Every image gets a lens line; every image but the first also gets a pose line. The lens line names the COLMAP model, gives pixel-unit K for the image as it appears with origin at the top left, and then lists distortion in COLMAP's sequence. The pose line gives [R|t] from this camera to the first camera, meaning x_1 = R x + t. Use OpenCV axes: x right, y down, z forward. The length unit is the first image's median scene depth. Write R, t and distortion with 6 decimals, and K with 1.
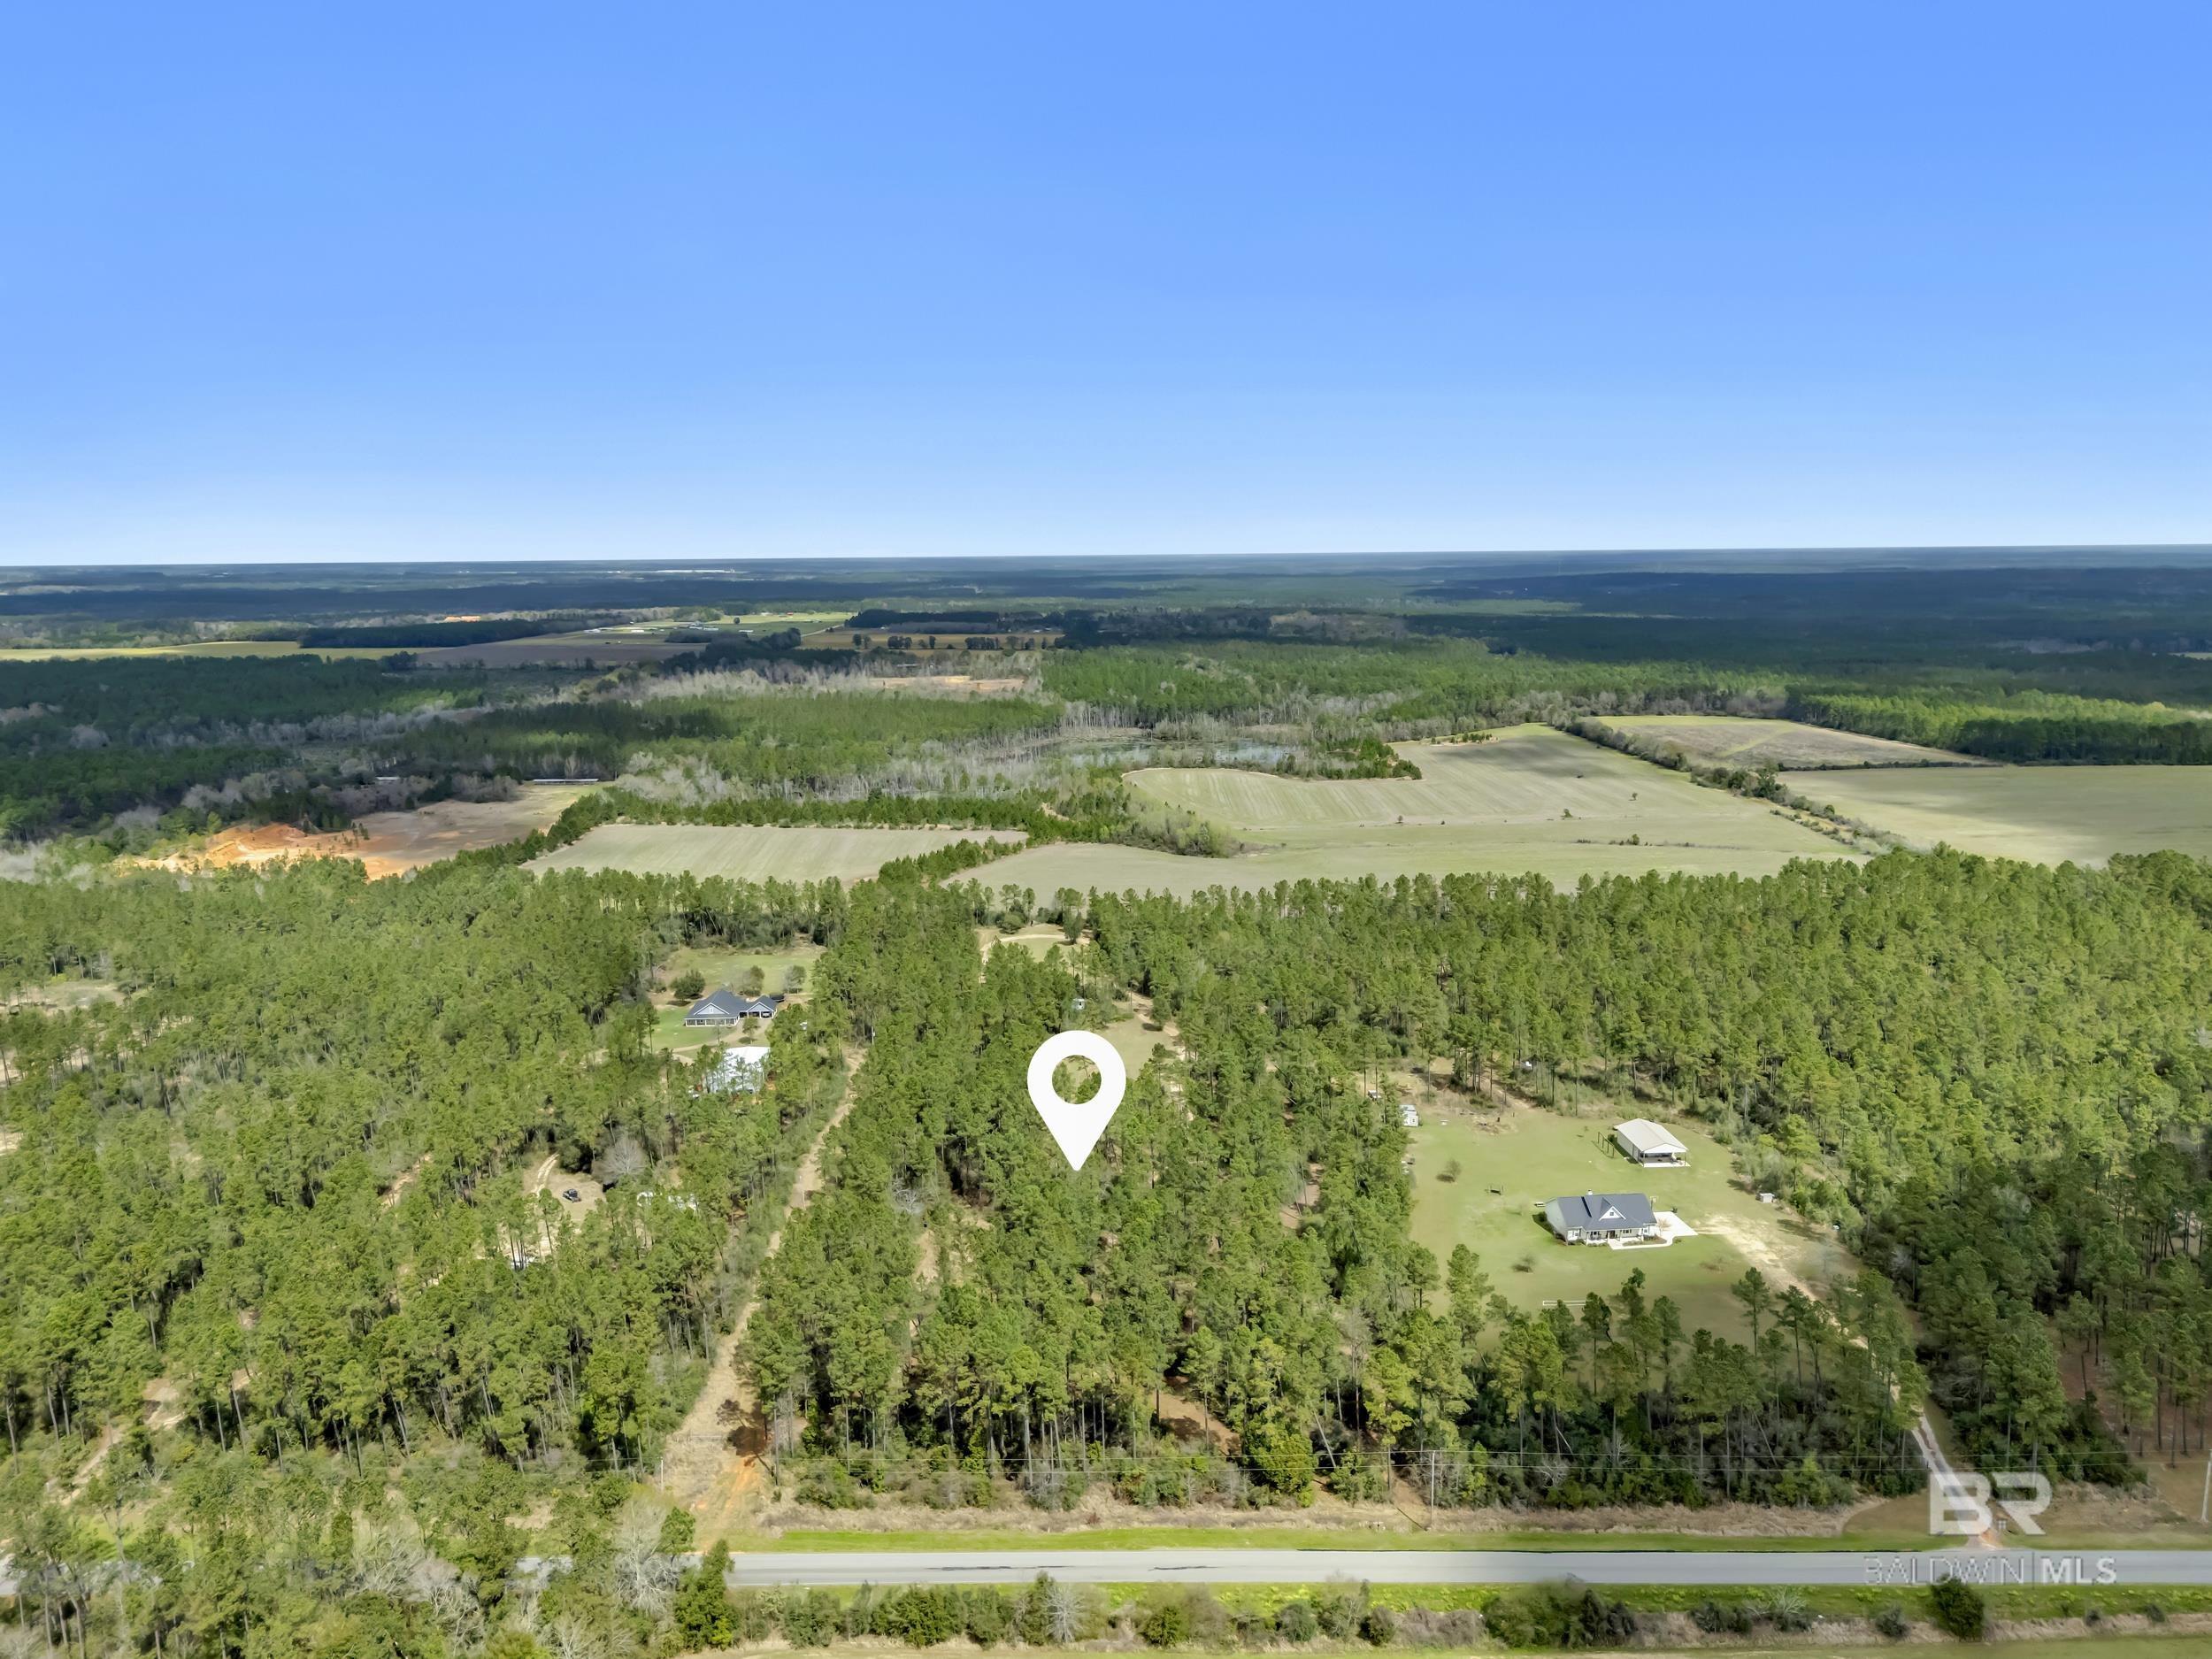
lens RADIAL K [[1669.7, 0, 1104.9], [0, 1669.7, 805.1], [0, 0, 1]] dist [0.096176, -0.099195]
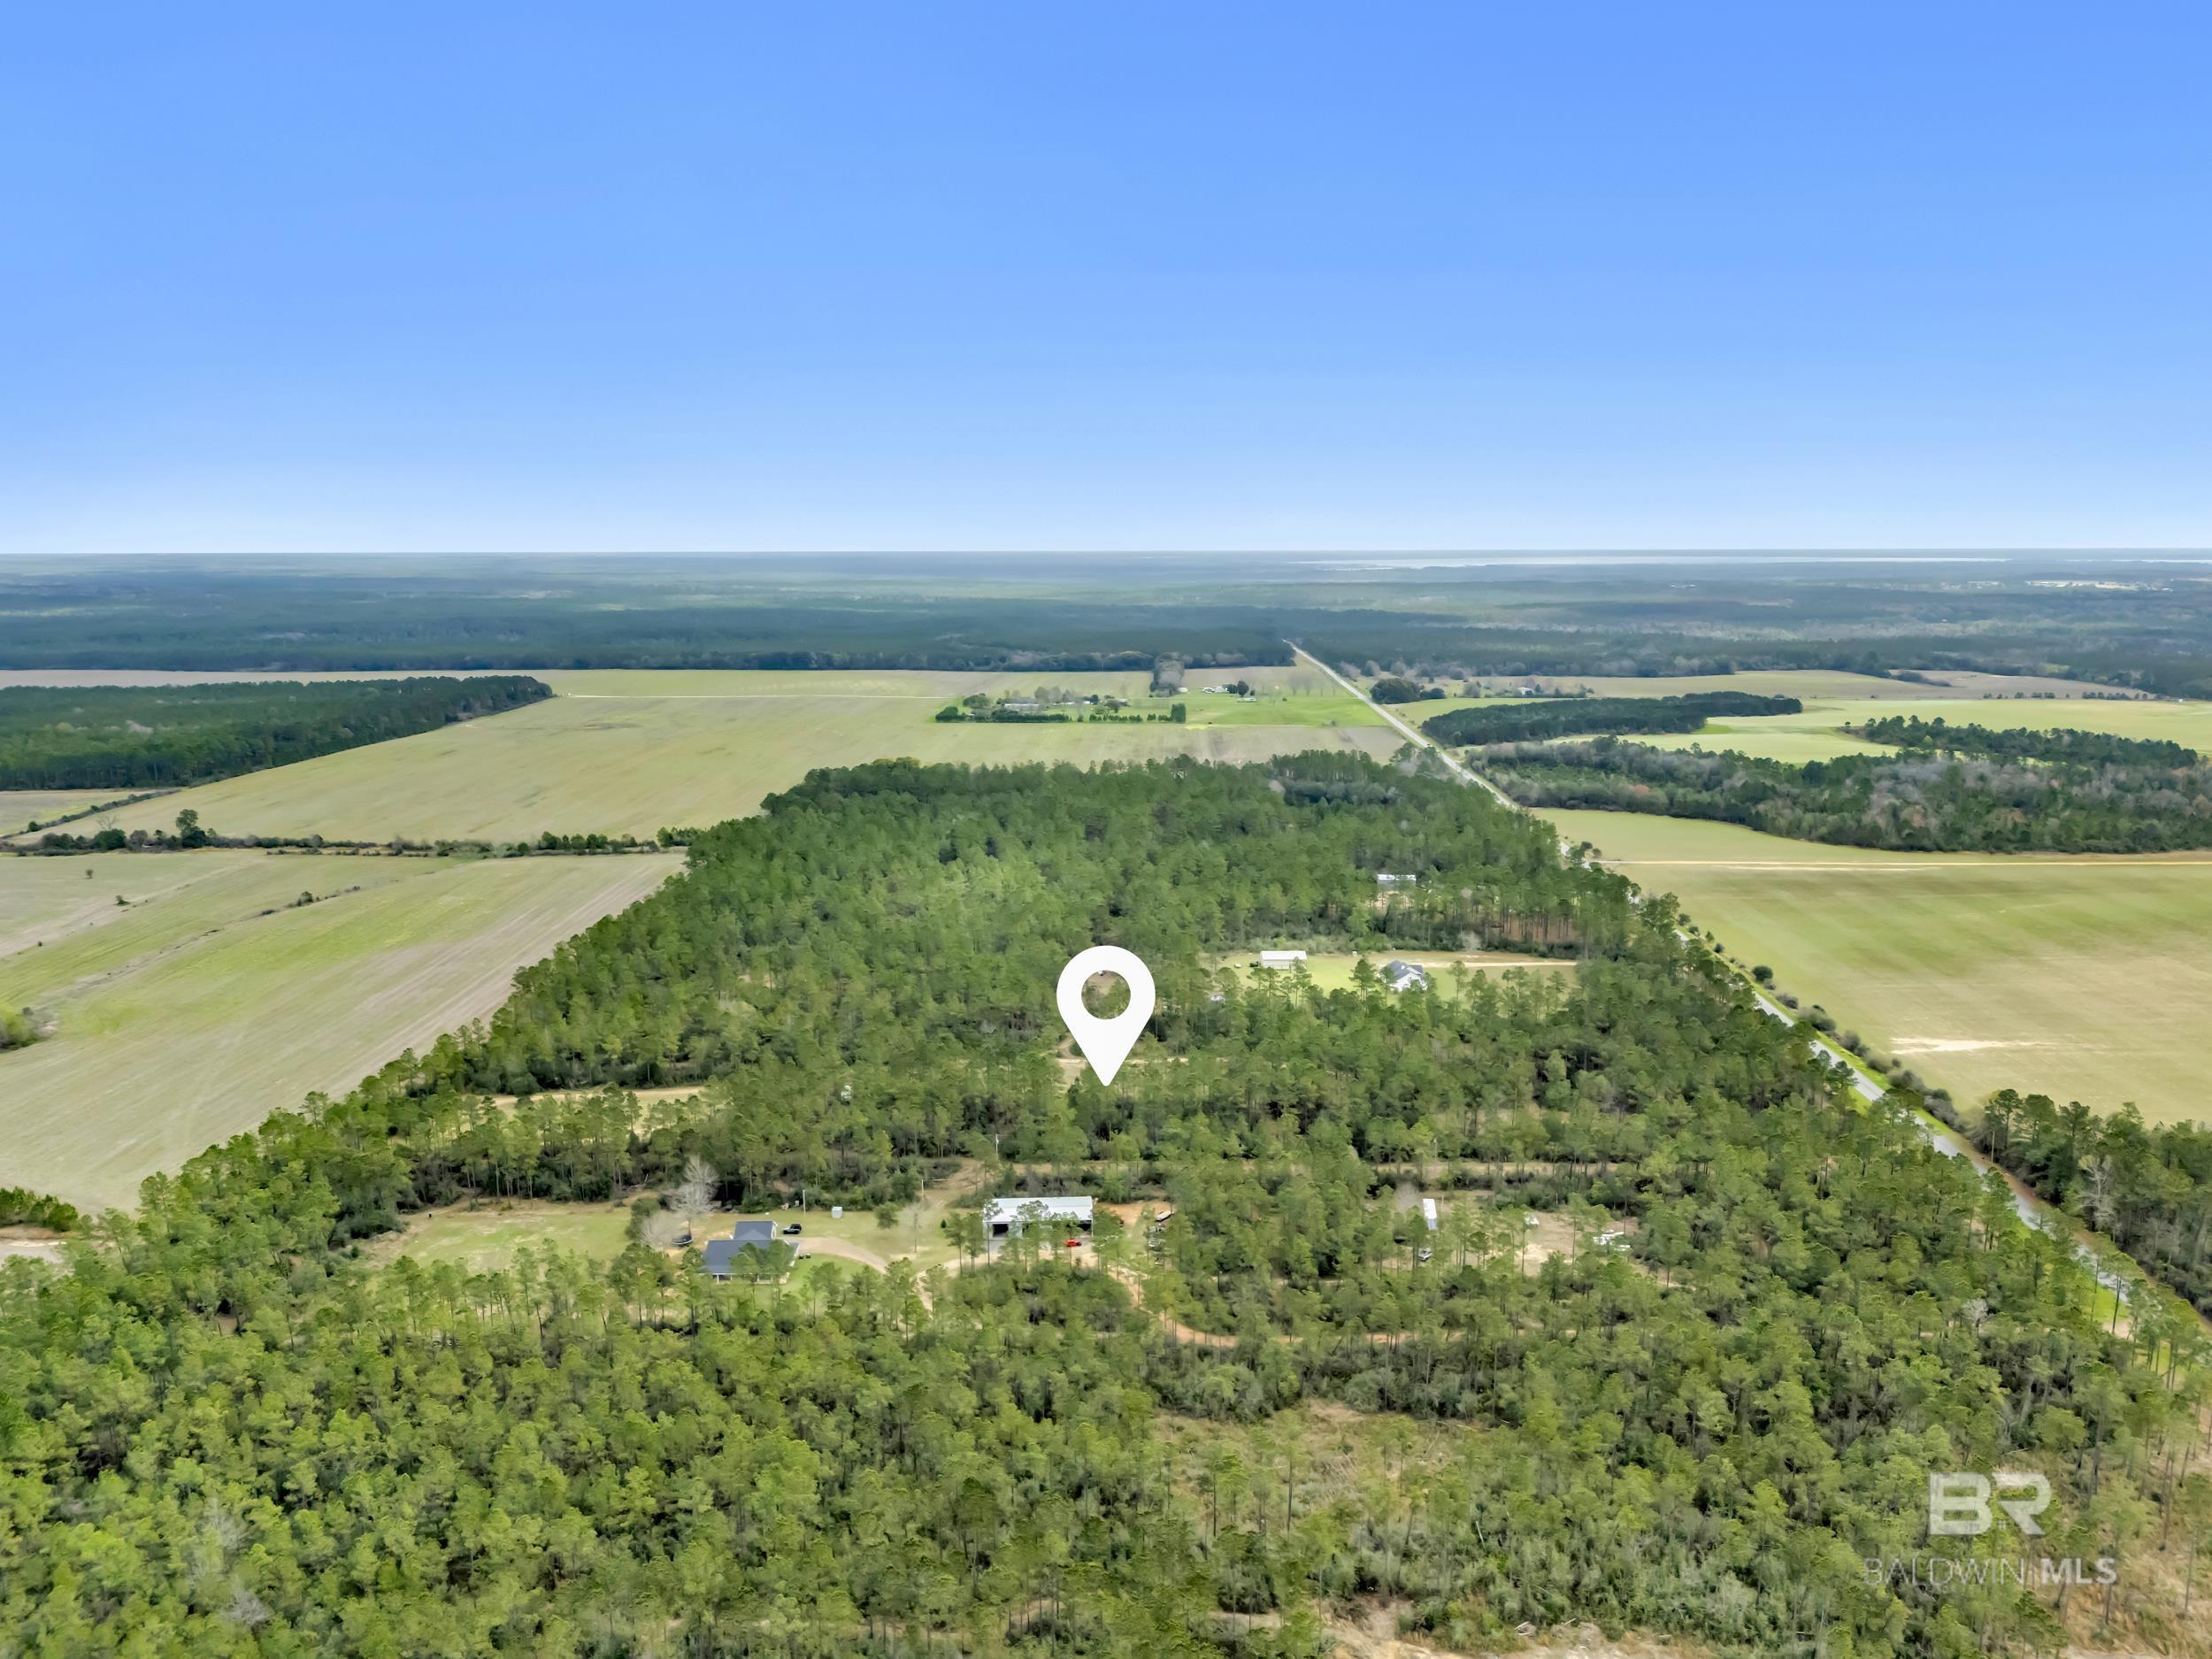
lens RADIAL K [[1623.0, 0, 1106.0], [0, 1623.0, 829.5], [0, 0, 1]] dist [0.060206, -0.041463]
pose [[0.042499, -0.171181, 0.984322, -0.755277], [0.155639, 0.974319, 0.162722, -0.128198], [-0.986899, 0.146284, 0.068050, 0.627756]]
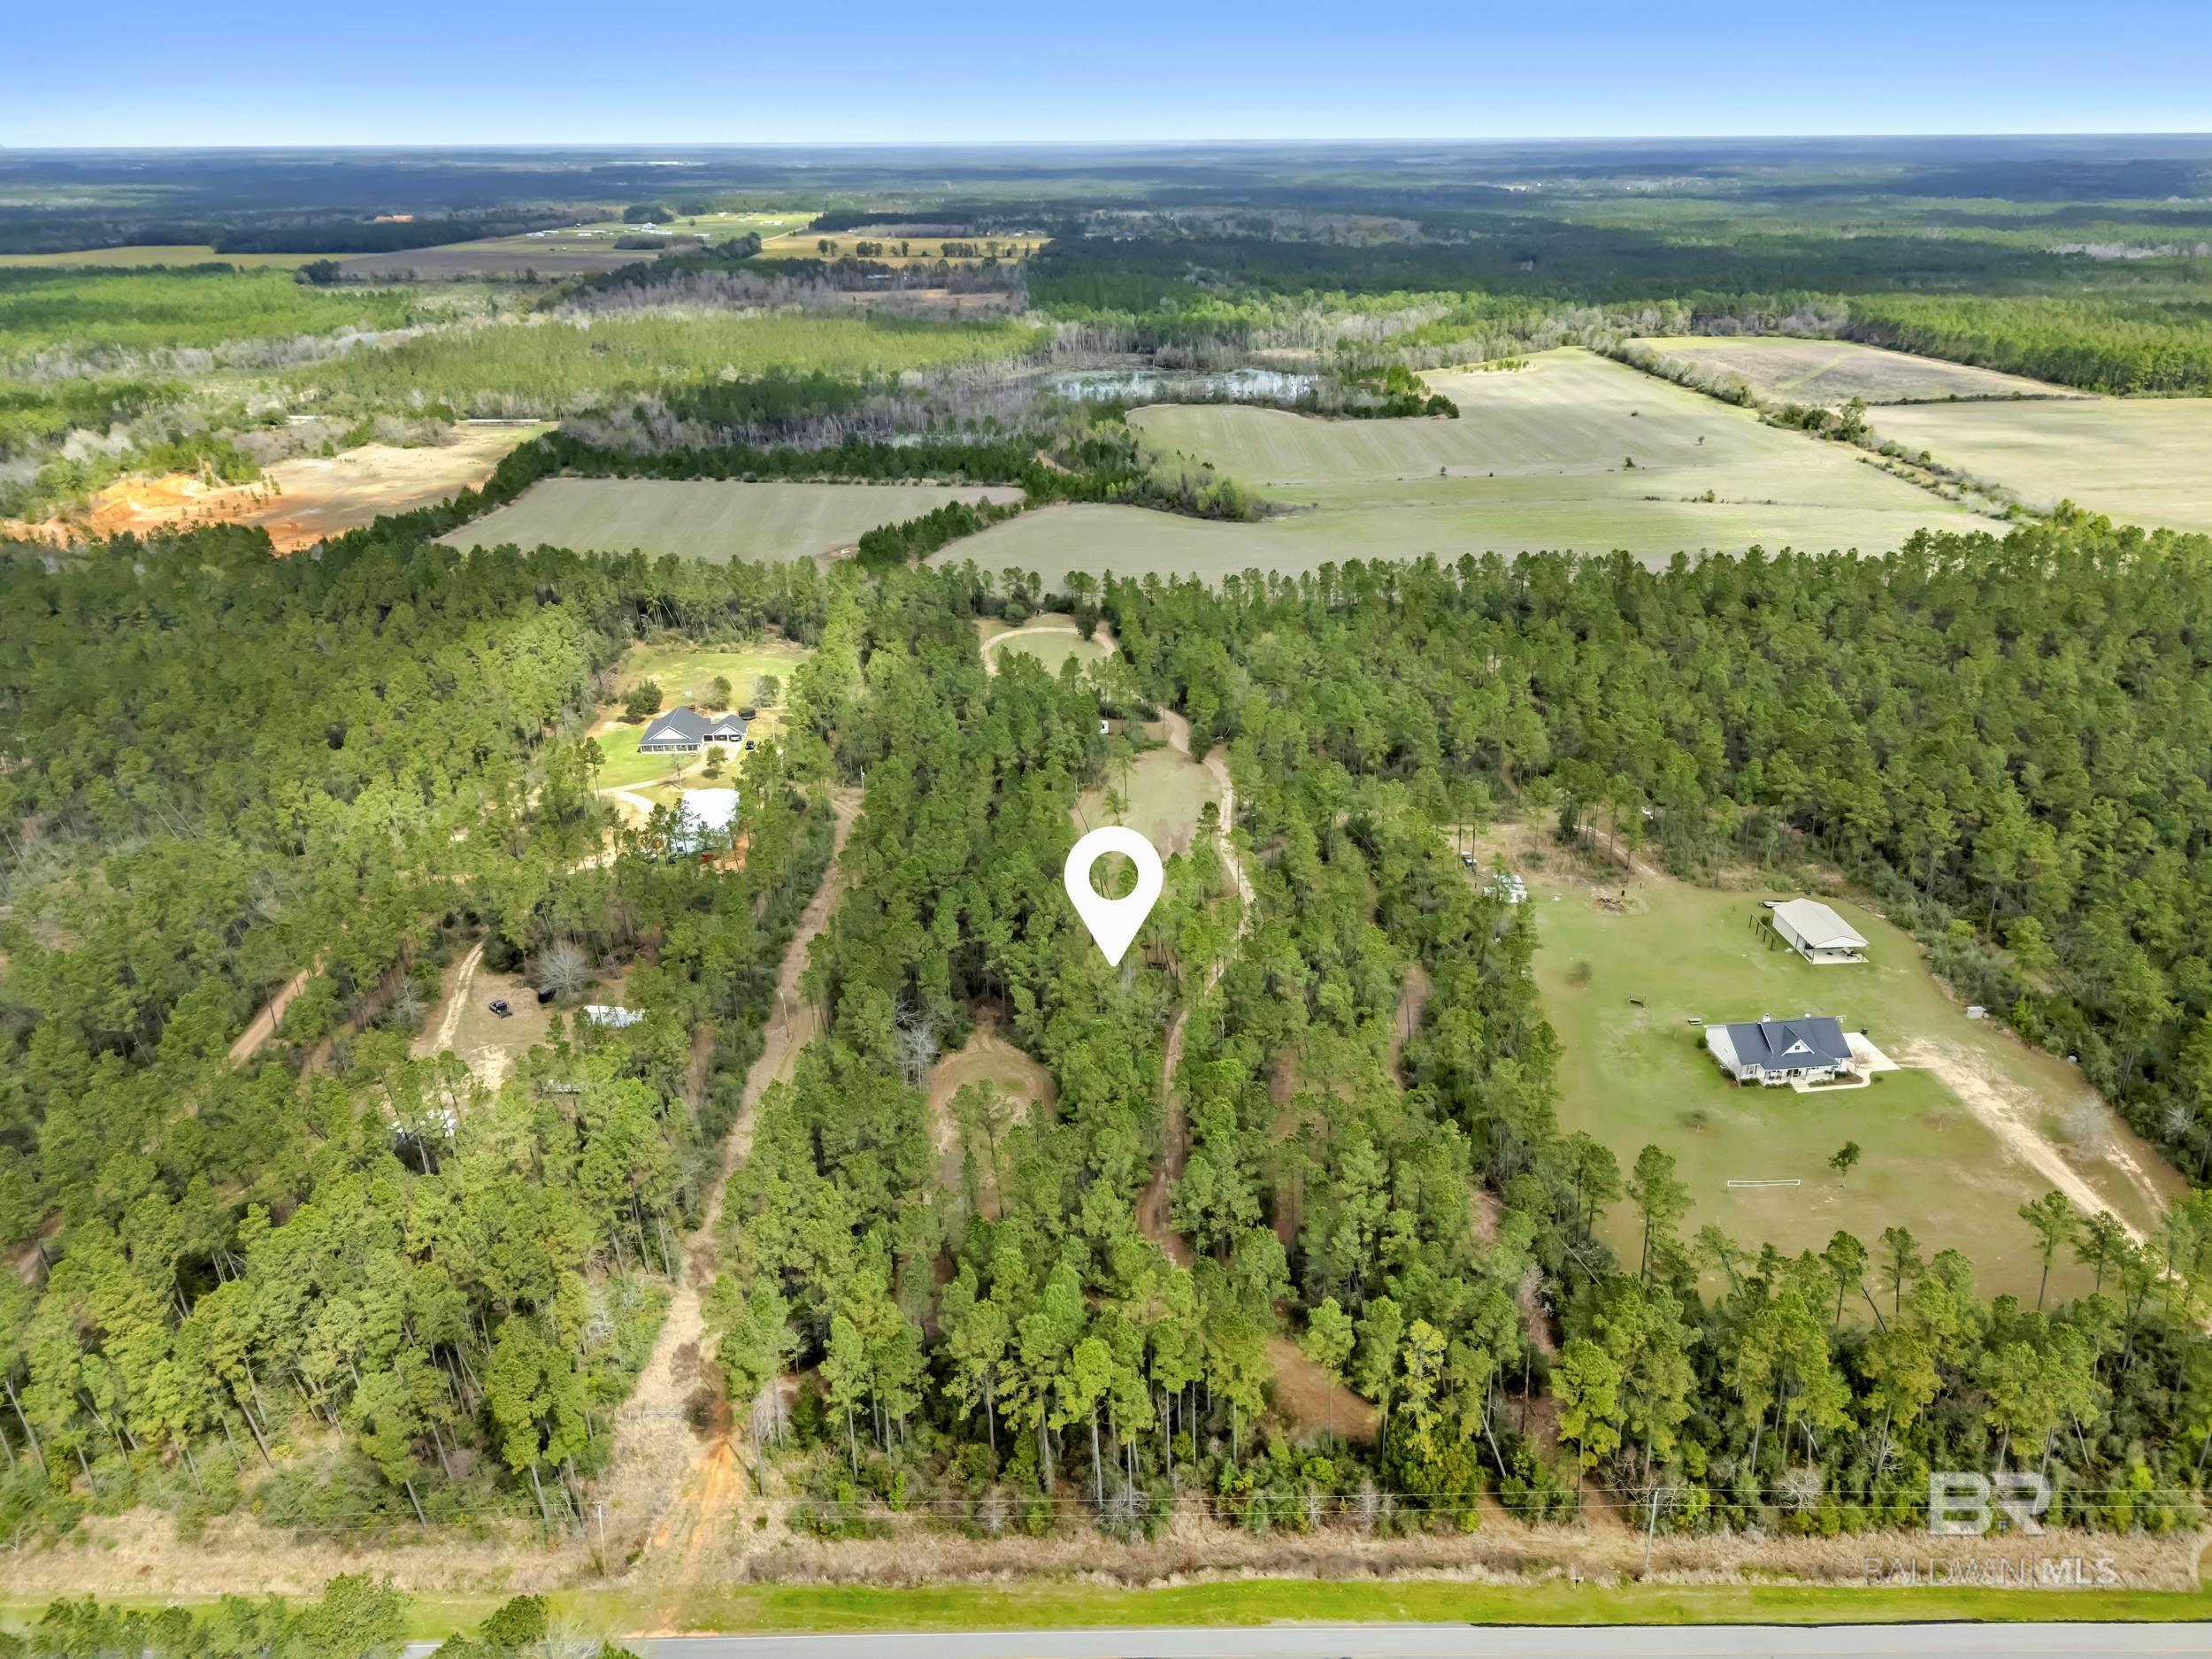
lens RADIAL K [[1638.5, 0, 1106.3], [0, 1638.5, 842.4], [0, 0, 1]] dist [0.073215, -0.072216]
pose [[0.999917, -0.005144, 0.011842, -0.019619], [0.002041, 0.968645, 0.248441, -0.026065], [-0.012748, -0.248396, 0.968575, 0.147850]]
